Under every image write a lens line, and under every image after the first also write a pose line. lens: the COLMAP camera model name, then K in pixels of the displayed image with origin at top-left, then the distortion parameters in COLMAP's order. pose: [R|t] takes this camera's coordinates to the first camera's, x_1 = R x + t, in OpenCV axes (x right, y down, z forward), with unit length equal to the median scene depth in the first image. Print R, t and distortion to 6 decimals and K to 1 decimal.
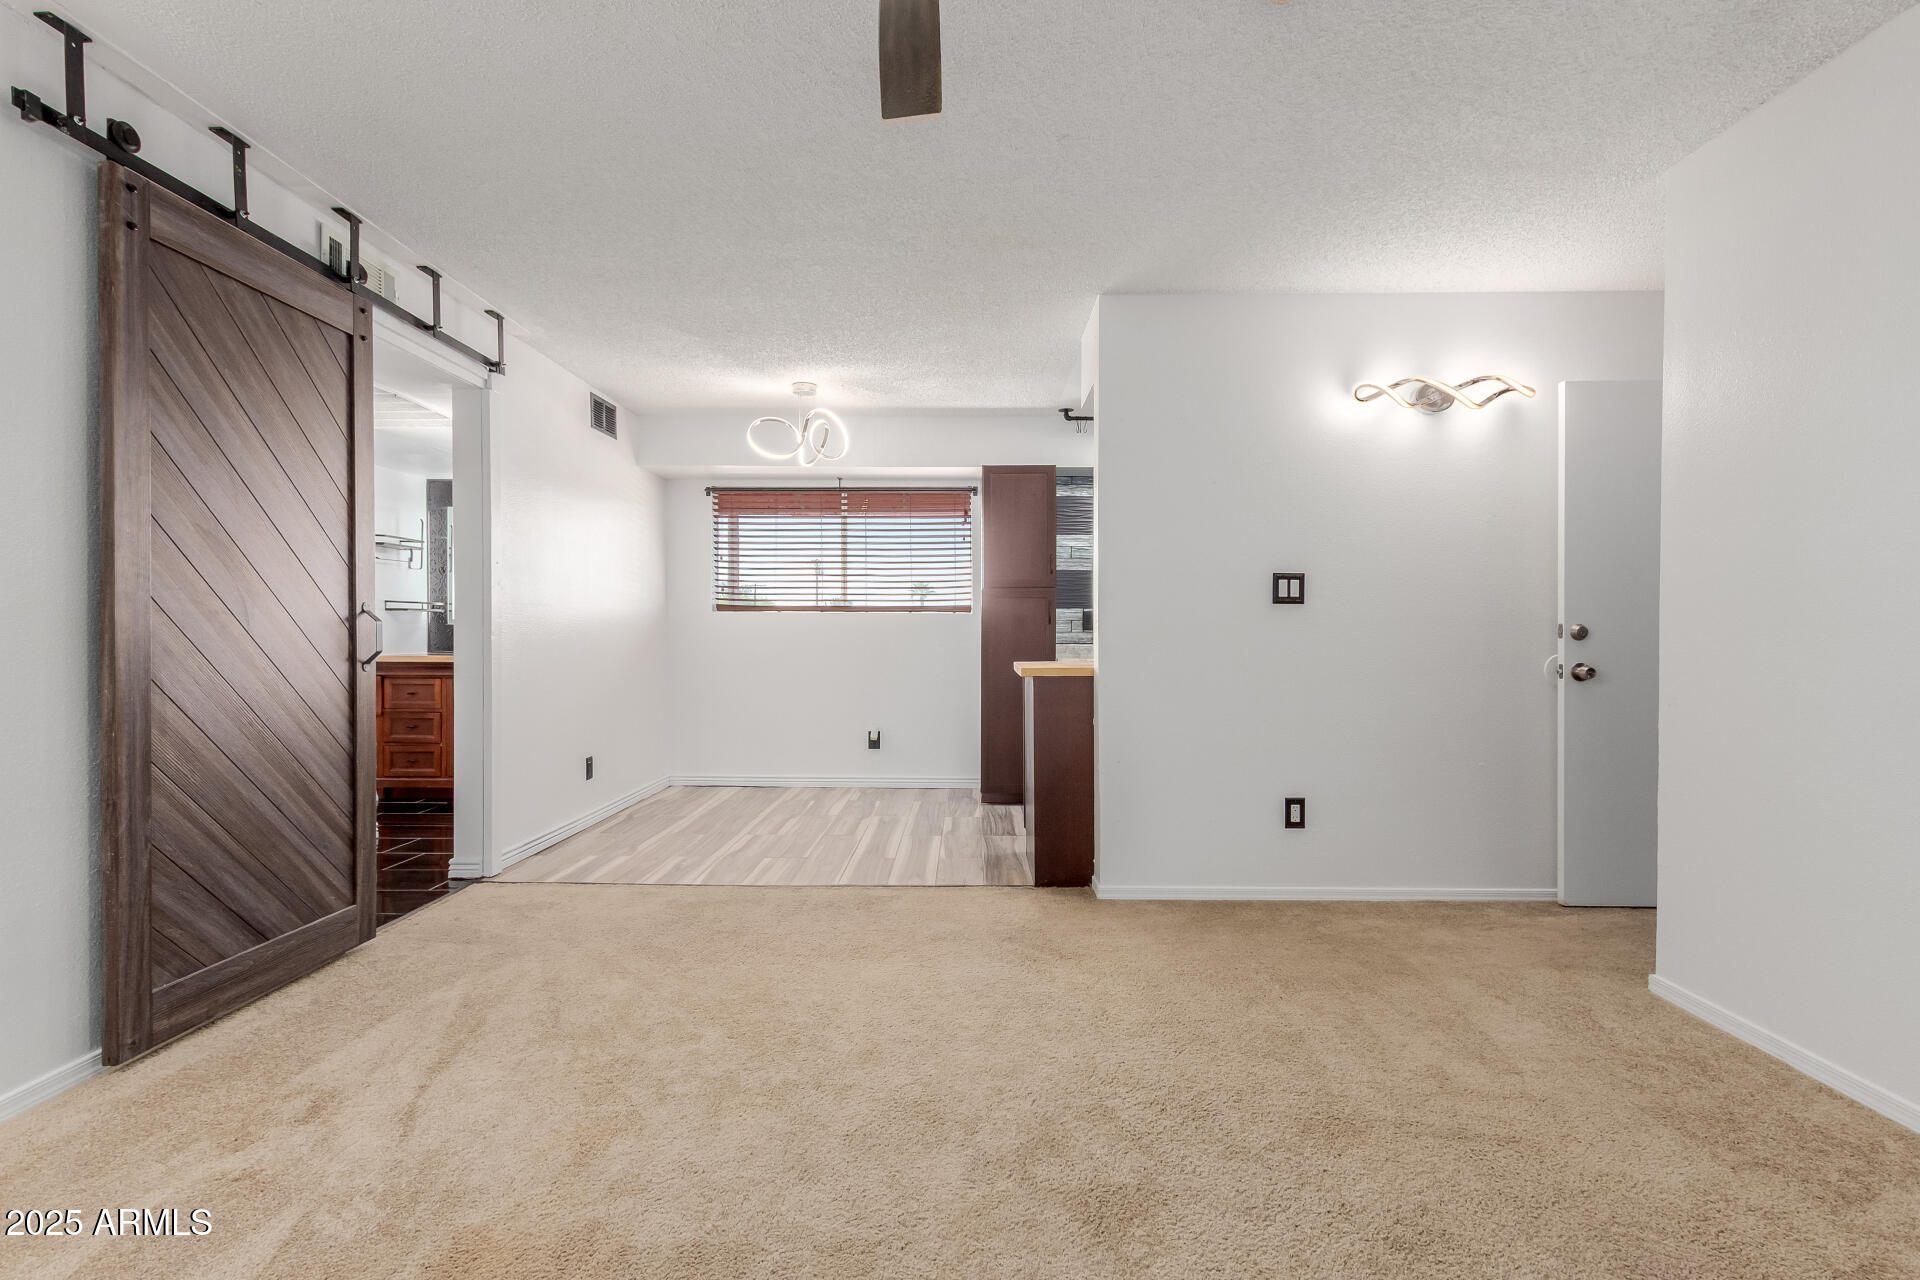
lens RADIAL K [[900.4, 0, 954.2], [0, 900.4, 645.9], [0, 0, 1]] dist [0.000779, 0.000649]
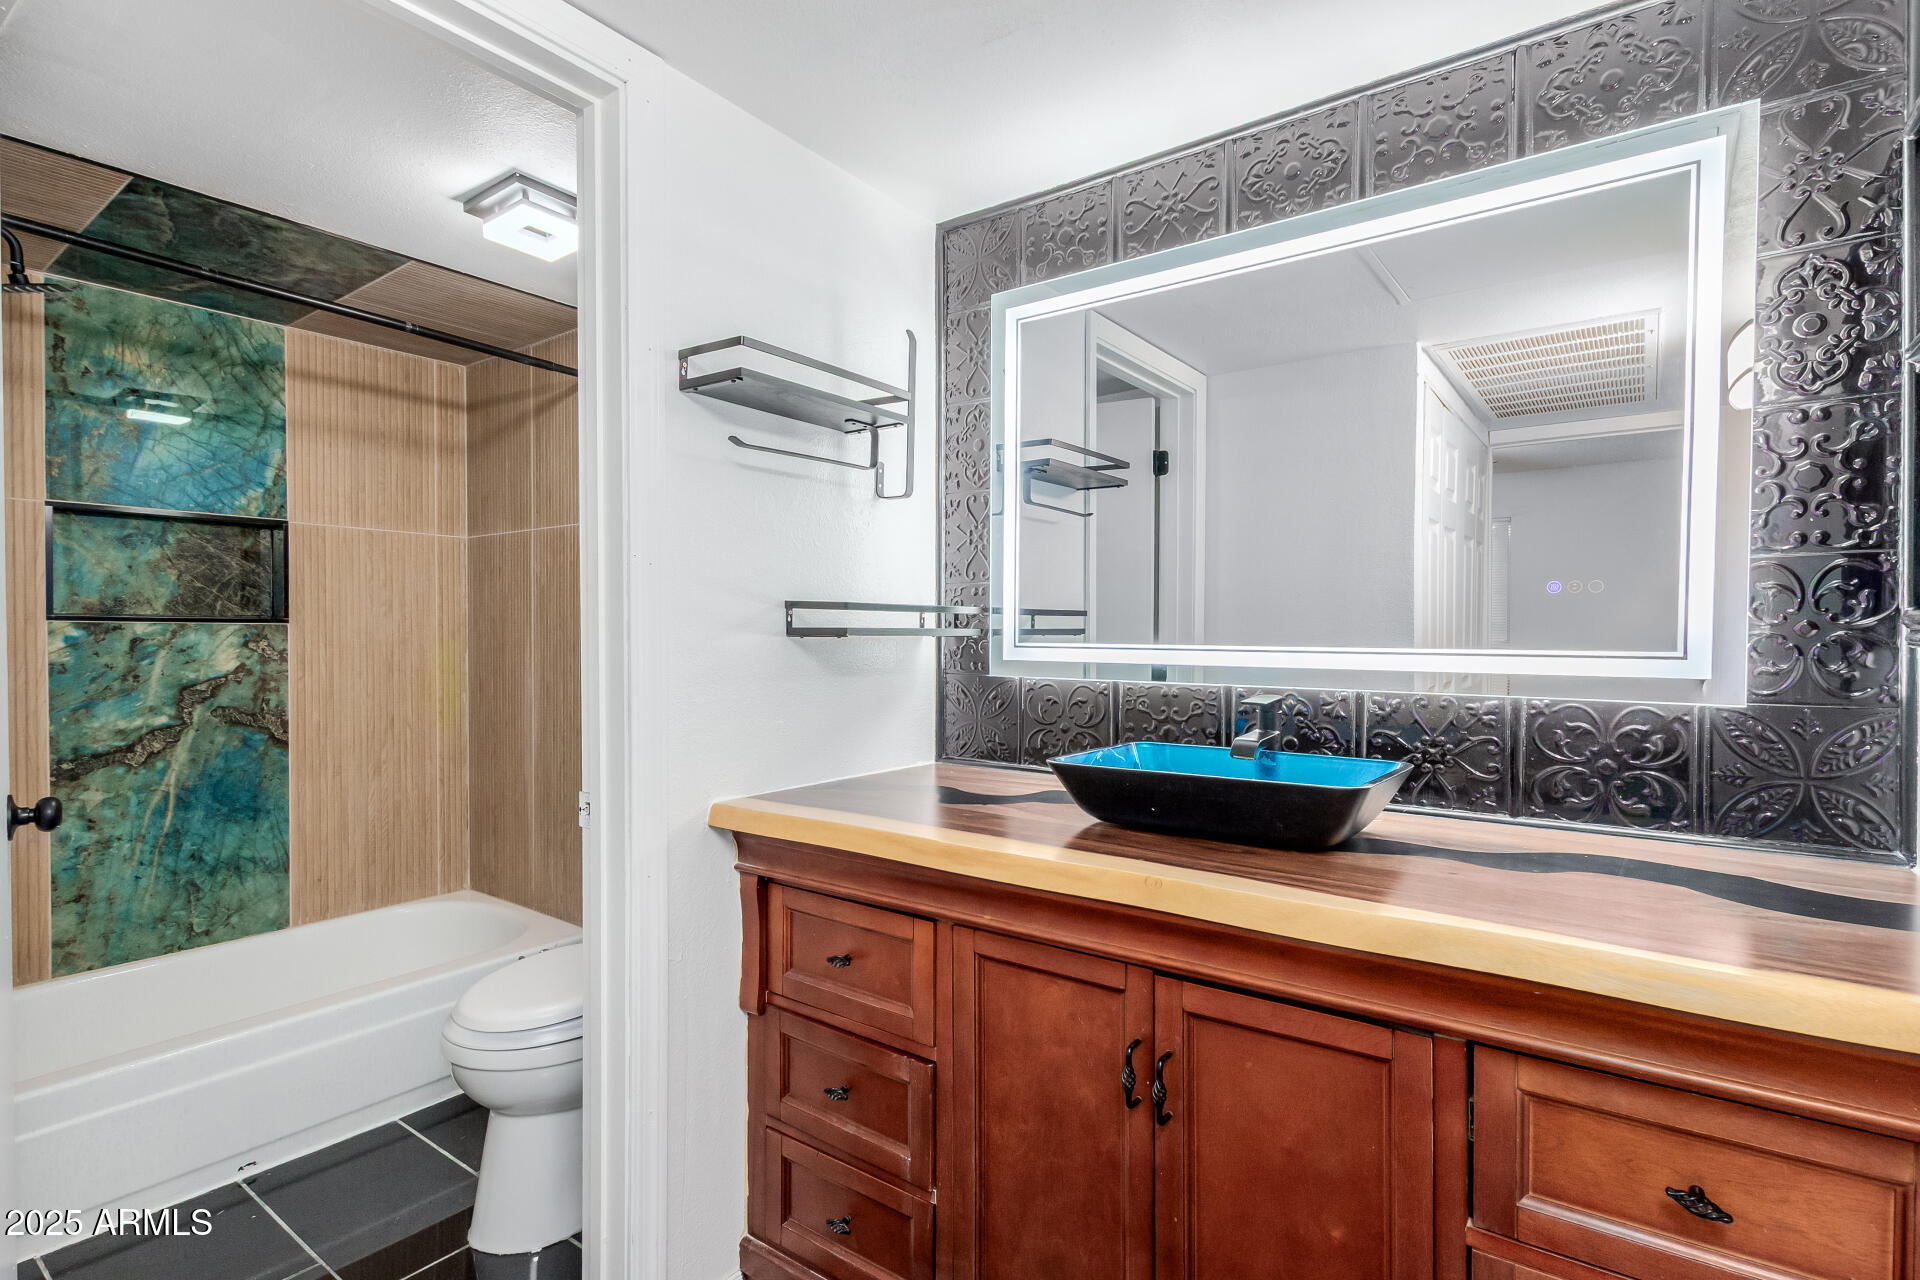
lens RADIAL K [[900.4, 0, 963.7], [0, 900.4, 648.0], [0, 0, 1]] dist [0.000779, 0.000649]
pose [[0.813902, 0.004510, -0.580984, -0.393846], [-0.008252, 0.999959, -0.003797, -0.032795], [0.580943, 0.007885, 0.813906, 0.750496]]
